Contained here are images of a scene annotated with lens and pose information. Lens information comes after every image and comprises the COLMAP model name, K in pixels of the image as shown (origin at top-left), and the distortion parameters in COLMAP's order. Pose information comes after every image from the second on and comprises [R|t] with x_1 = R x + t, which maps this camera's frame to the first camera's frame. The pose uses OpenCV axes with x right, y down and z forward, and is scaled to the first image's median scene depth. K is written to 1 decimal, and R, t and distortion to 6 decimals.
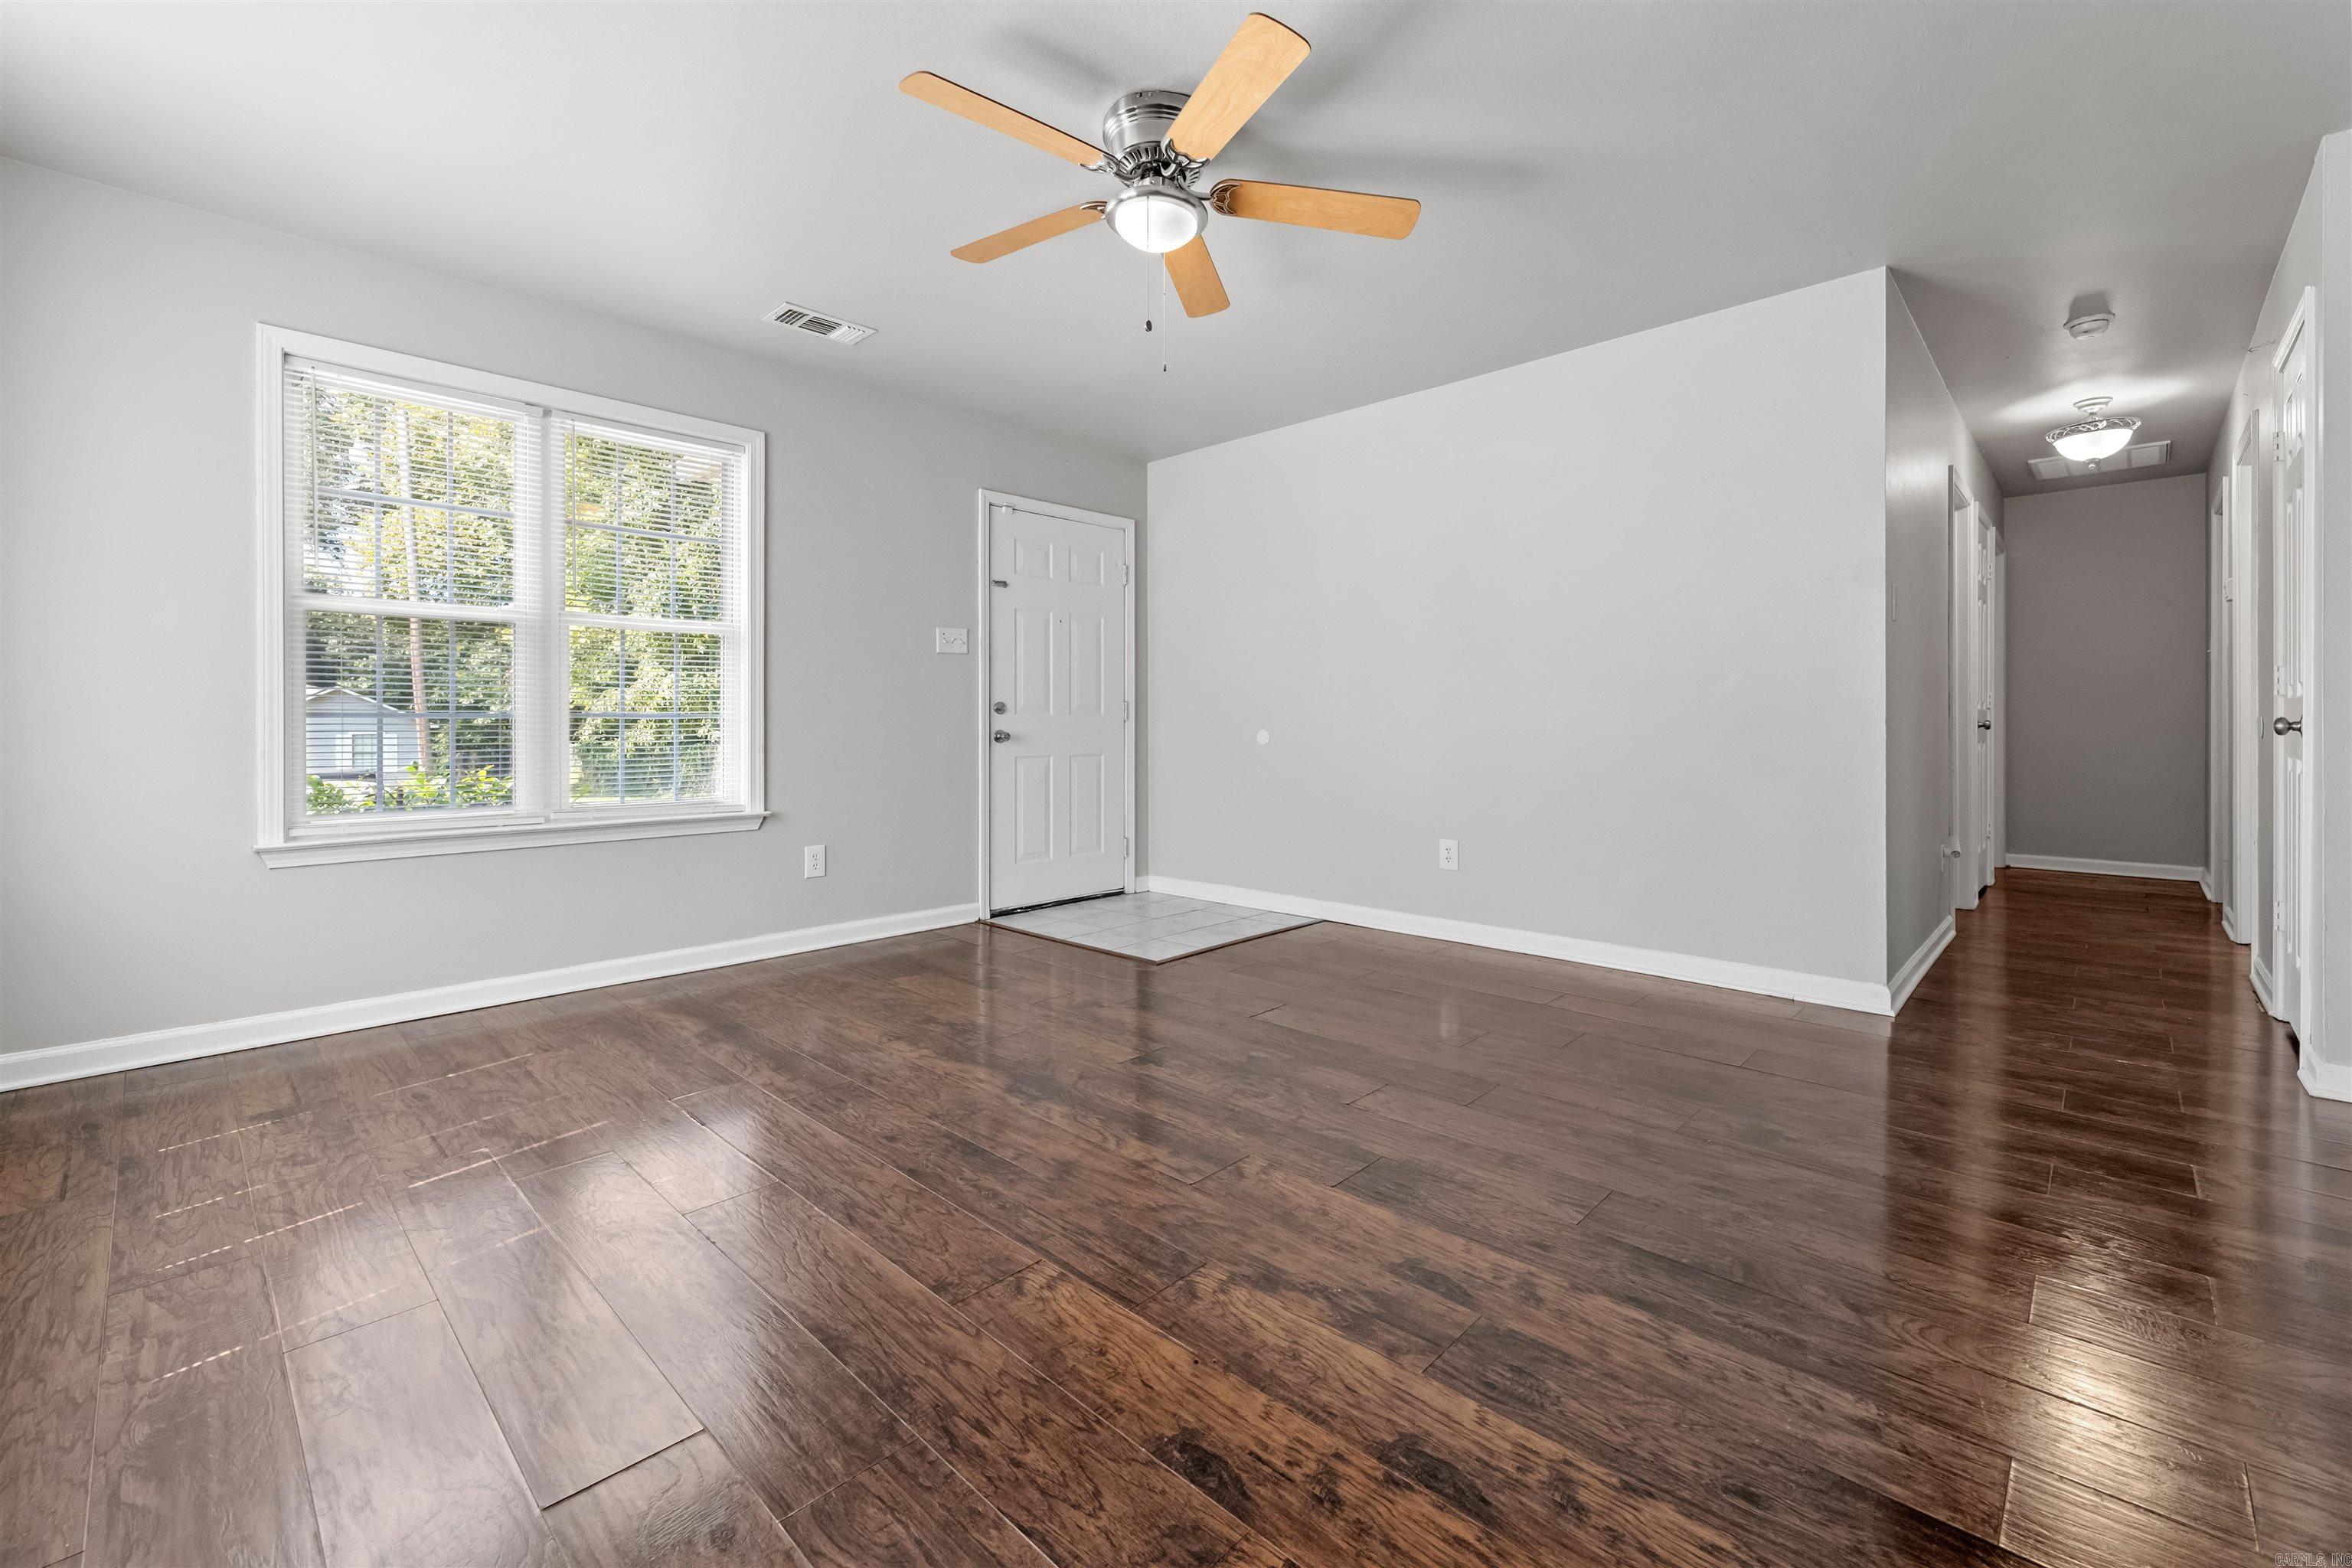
lens RADIAL K [[960.3, 0, 1164.2], [0, 960.3, 736.6], [0, 0, 1]] dist [0.008536, -0.003685]
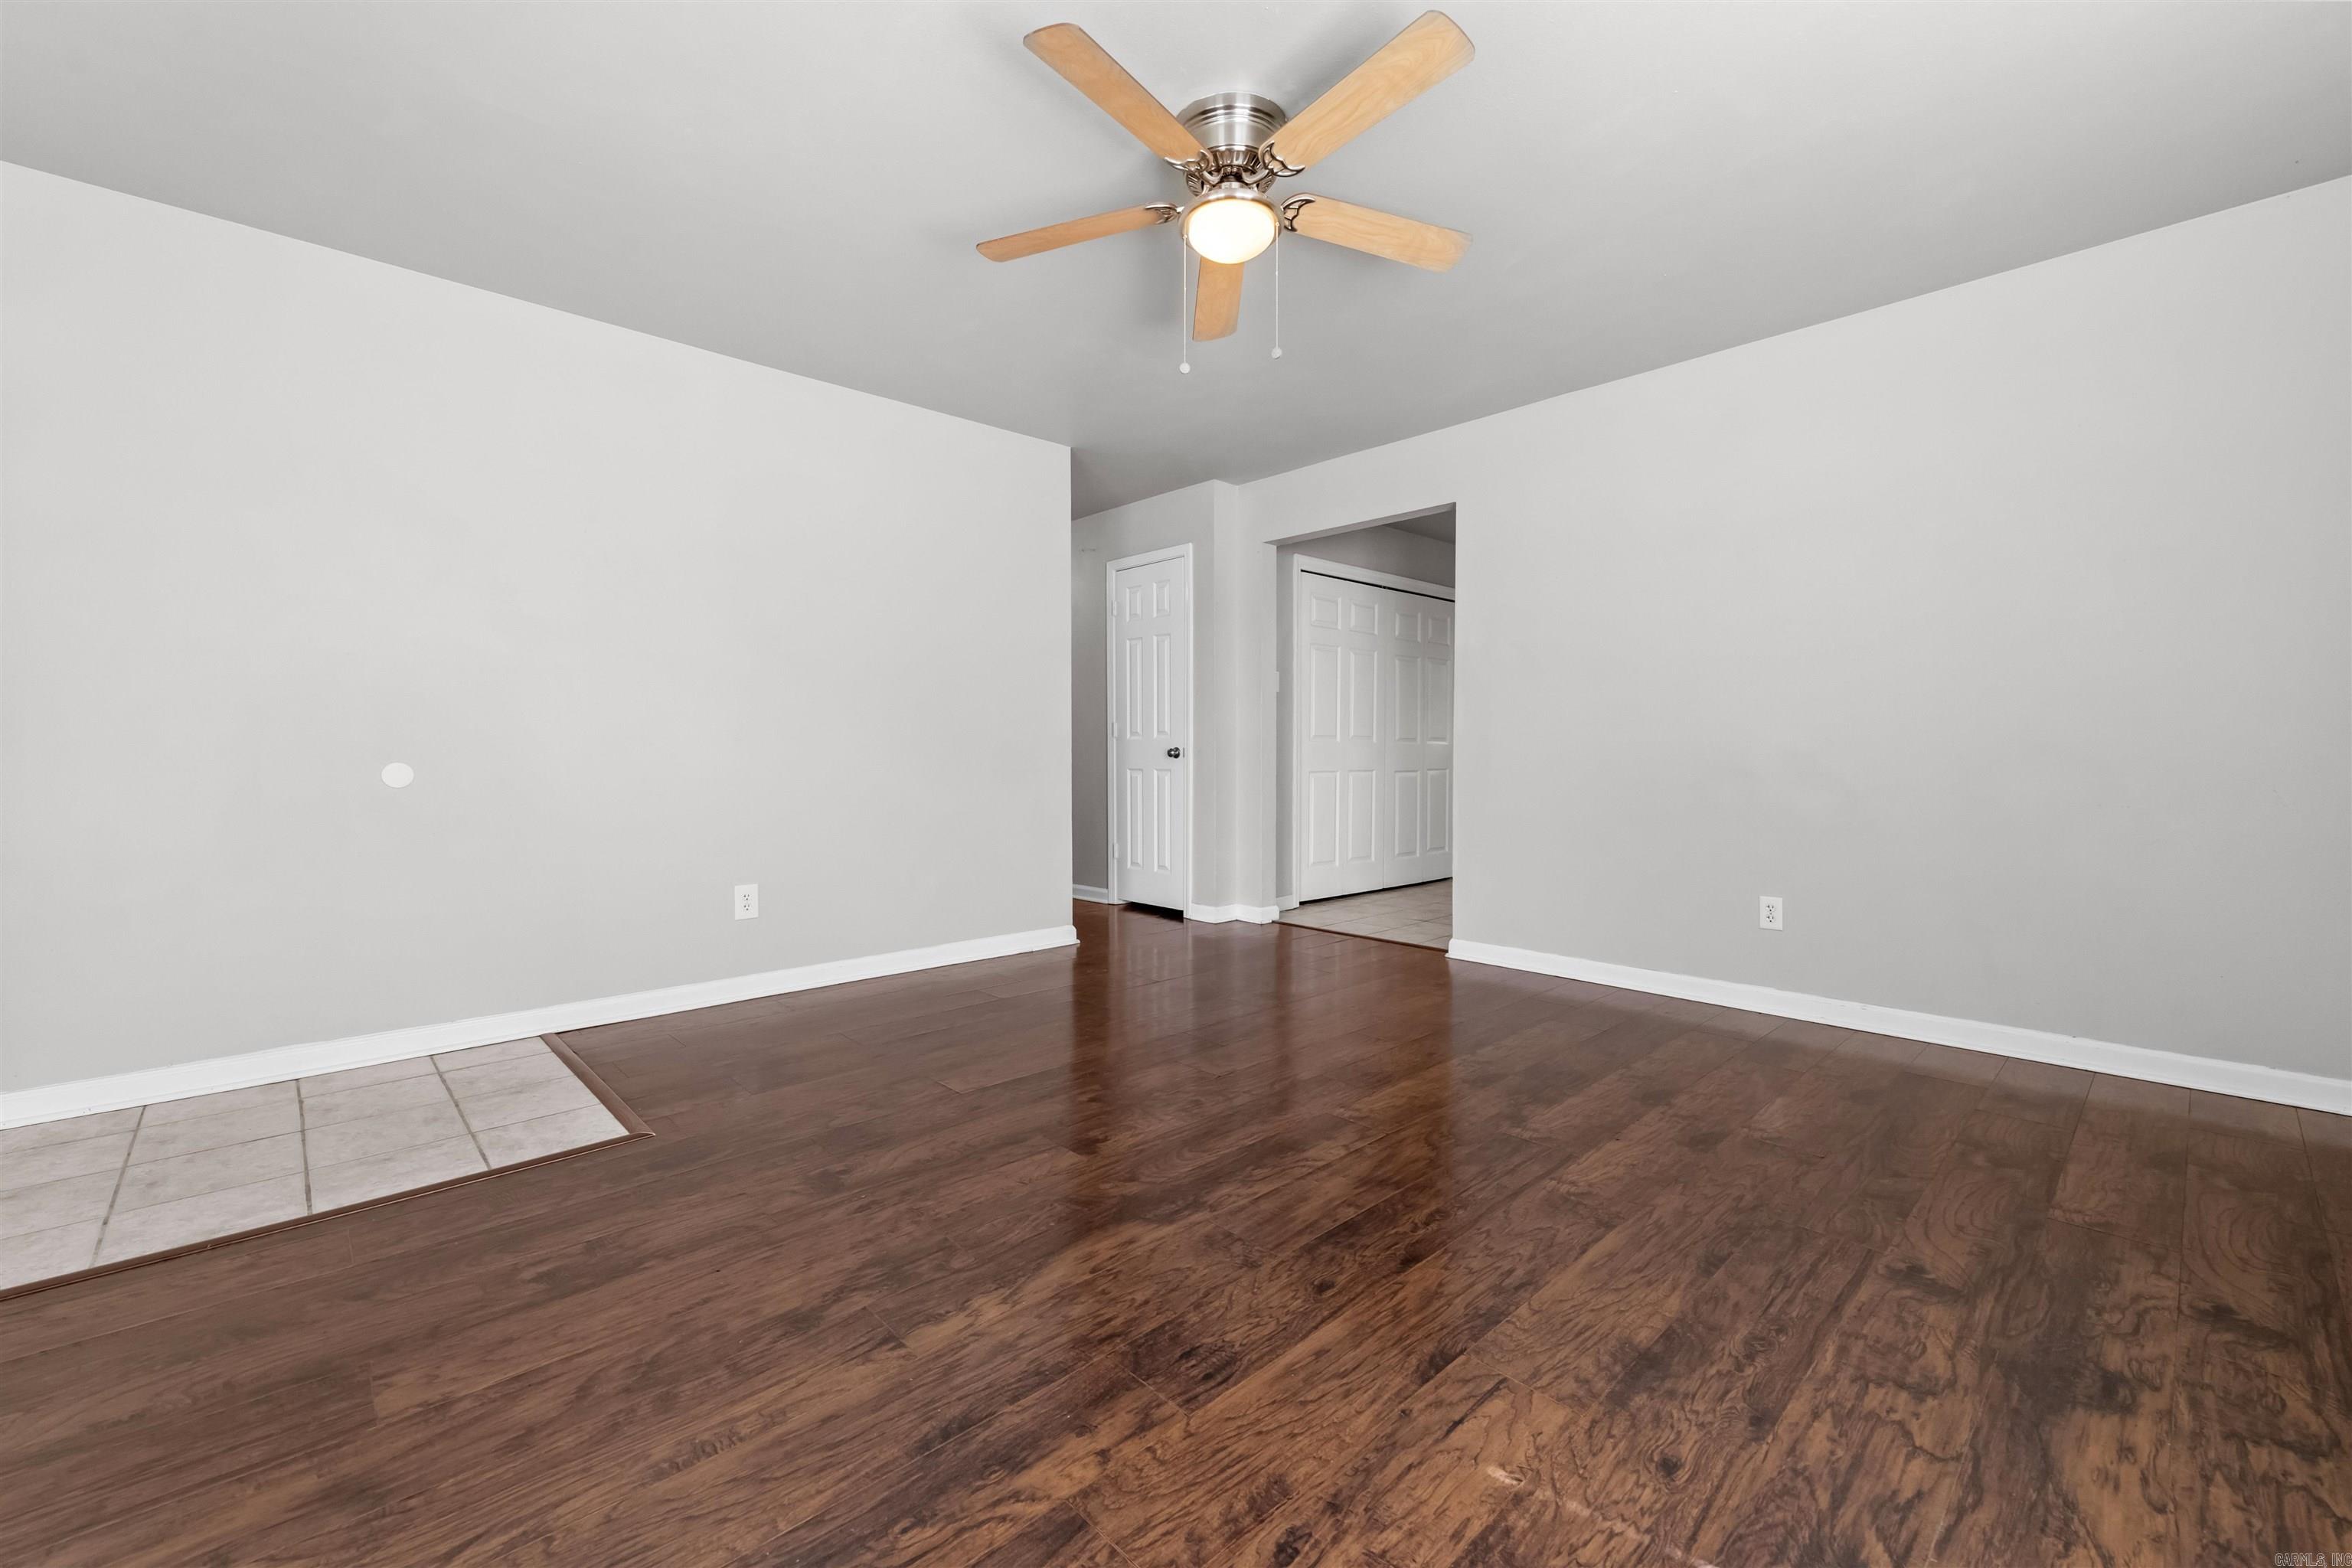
lens RADIAL K [[960.3, 0, 1162.0], [0, 960.3, 837.8], [0, 0, 1]] dist [0.008536, -0.003685]
pose [[0.057098, -0.089122, 0.994383, -1.095106], [0.017239, 0.995947, 0.088273, -0.011027], [-0.998220, 0.012102, 0.058403, 1.153870]]
